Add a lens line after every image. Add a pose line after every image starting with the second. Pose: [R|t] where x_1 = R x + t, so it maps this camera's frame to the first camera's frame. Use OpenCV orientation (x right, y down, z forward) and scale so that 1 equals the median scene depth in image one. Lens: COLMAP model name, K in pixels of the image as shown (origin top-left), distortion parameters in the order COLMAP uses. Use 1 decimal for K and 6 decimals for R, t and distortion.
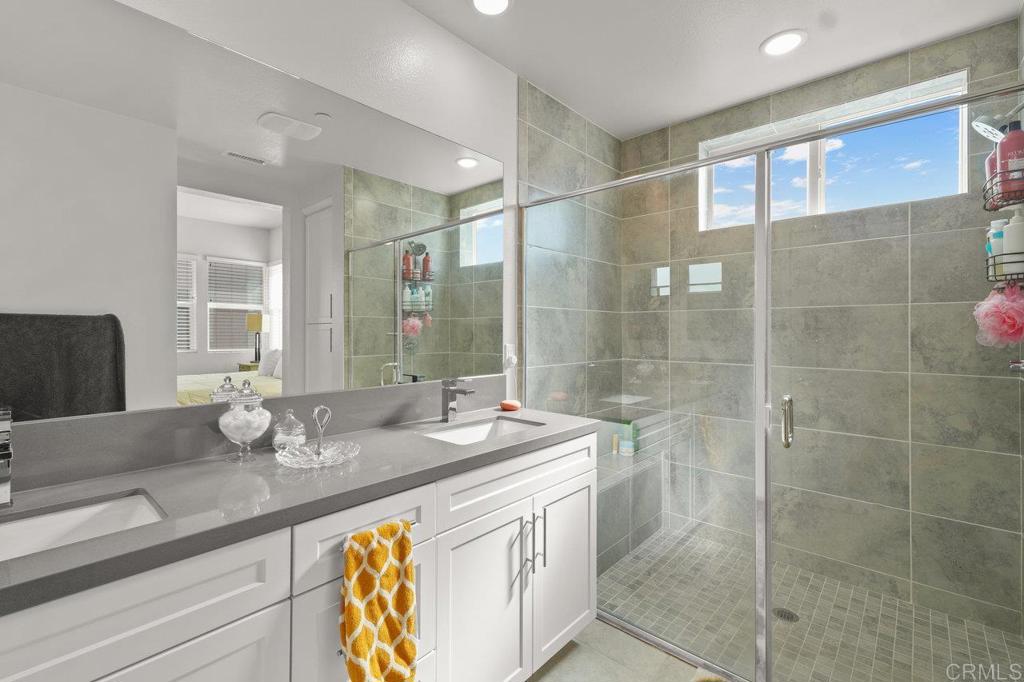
lens RADIAL K [[442.9, 0, 508.8], [0, 442.9, 331.8], [0, 0, 1]] dist [0.011093, -0.001384]
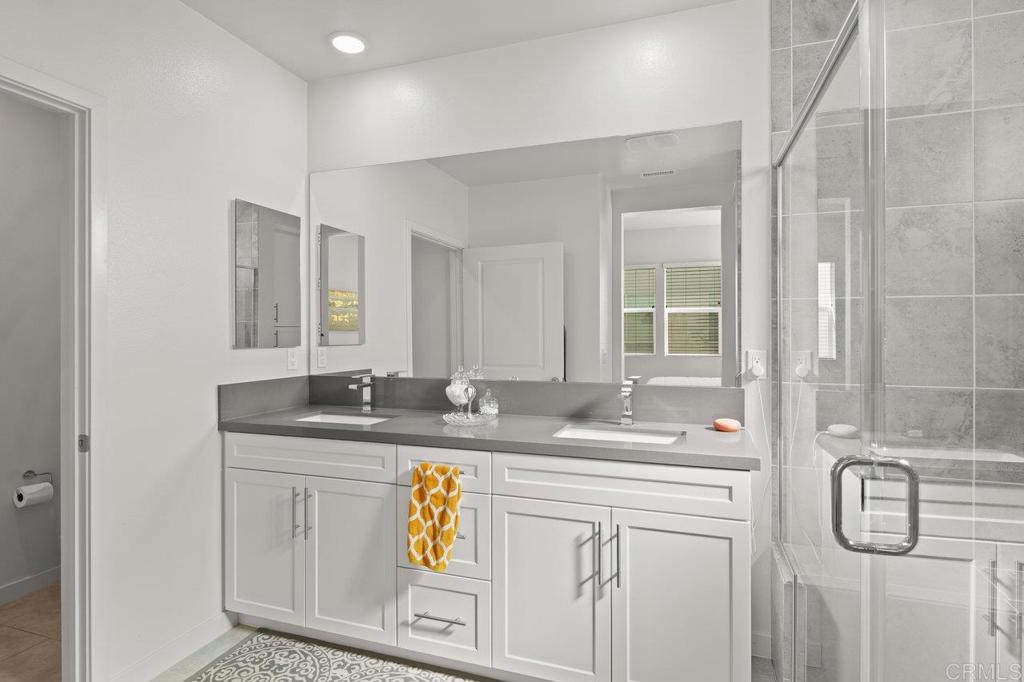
lens RADIAL K [[527.0, 0, 508.8], [0, 527.0, 340.2], [0, 0, 1]] dist [0.005858, -0.001796]
pose [[0.404269, 0.006045, -0.914620, 1.422206], [0.002740, 0.999966, 0.007820, 0.003290], [0.914636, -0.005668, 0.404239, 0.494903]]
